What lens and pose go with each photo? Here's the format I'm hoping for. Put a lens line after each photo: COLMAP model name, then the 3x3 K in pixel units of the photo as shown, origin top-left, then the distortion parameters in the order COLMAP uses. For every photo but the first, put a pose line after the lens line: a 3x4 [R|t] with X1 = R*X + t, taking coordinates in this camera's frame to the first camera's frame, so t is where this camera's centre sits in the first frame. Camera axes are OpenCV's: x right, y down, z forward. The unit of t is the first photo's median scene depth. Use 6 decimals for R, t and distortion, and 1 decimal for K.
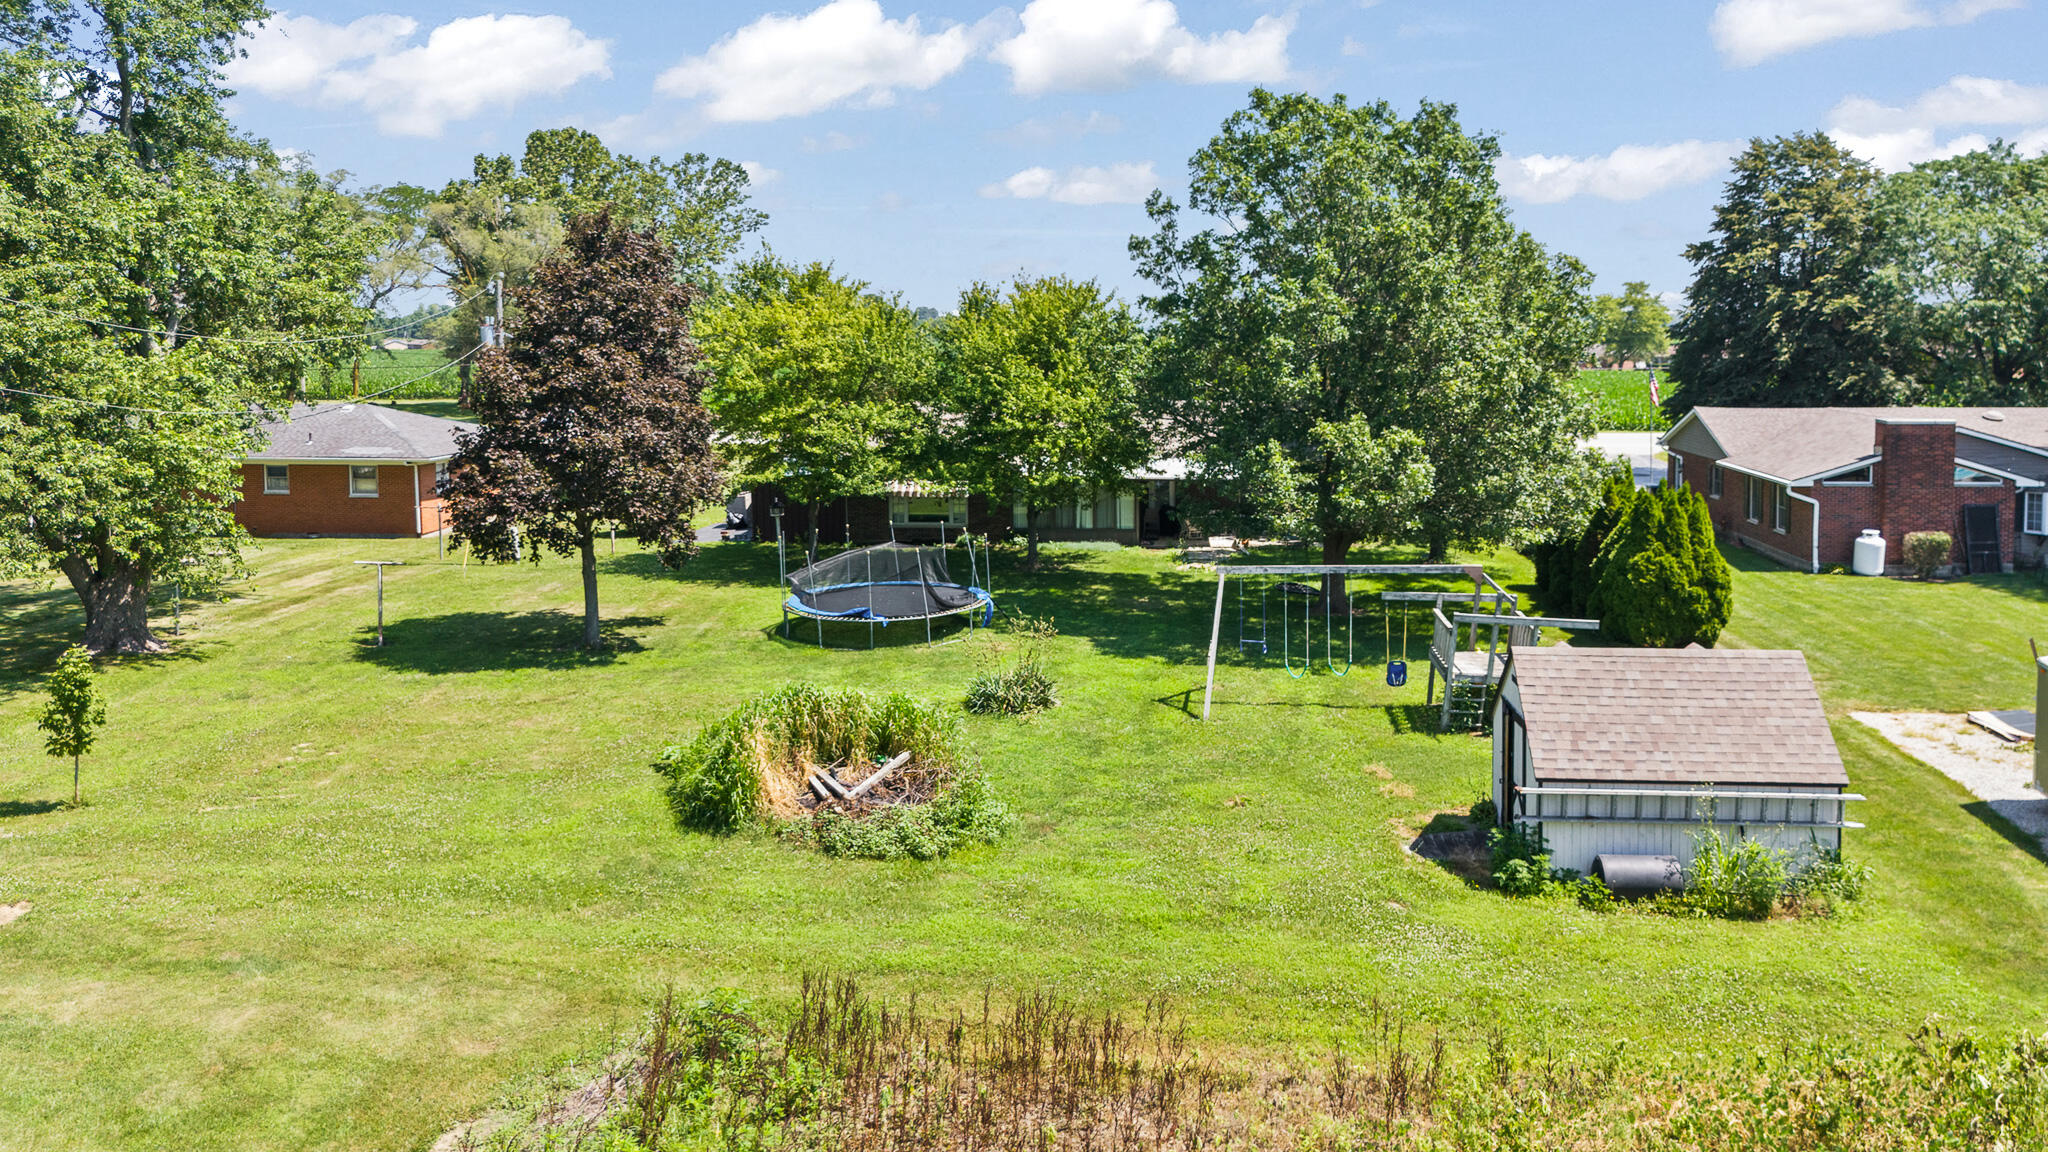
lens RADIAL K [[1640.9, 0, 1103.2], [0, 1640.9, 568.7], [0, 0, 1]] dist [0.060083, -0.006657]
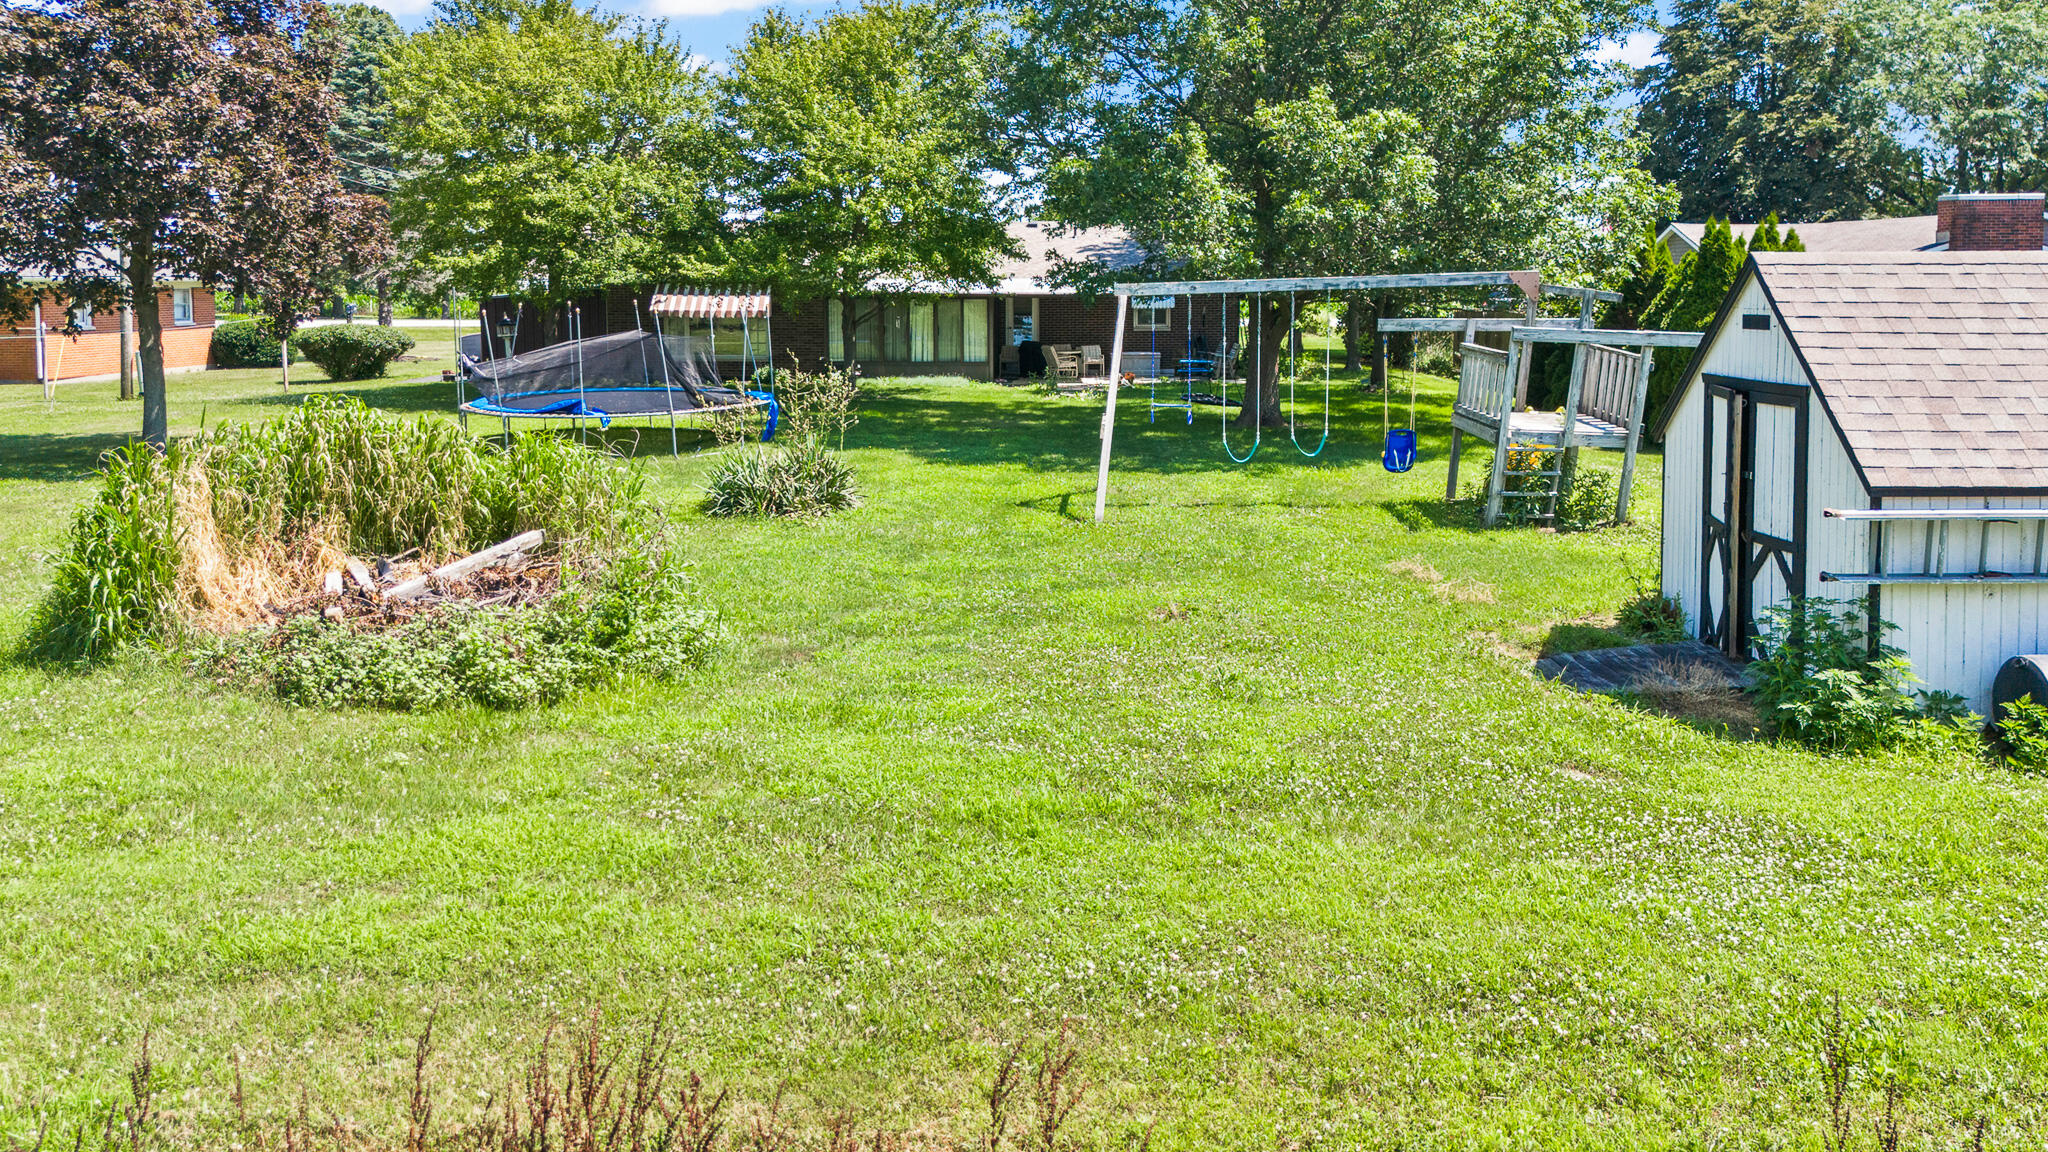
lens RADIAL K [[1622.2, 0, 1121.1], [0, 1622.2, 462.5], [0, 0, 1]] dist [0.082279, -0.126086]
pose [[0.995084, 0.003305, 0.098982, 0.011098], [0.000876, 0.999110, -0.042161, 0.096861], [-0.099034, 0.042041, 0.994196, 0.403023]]
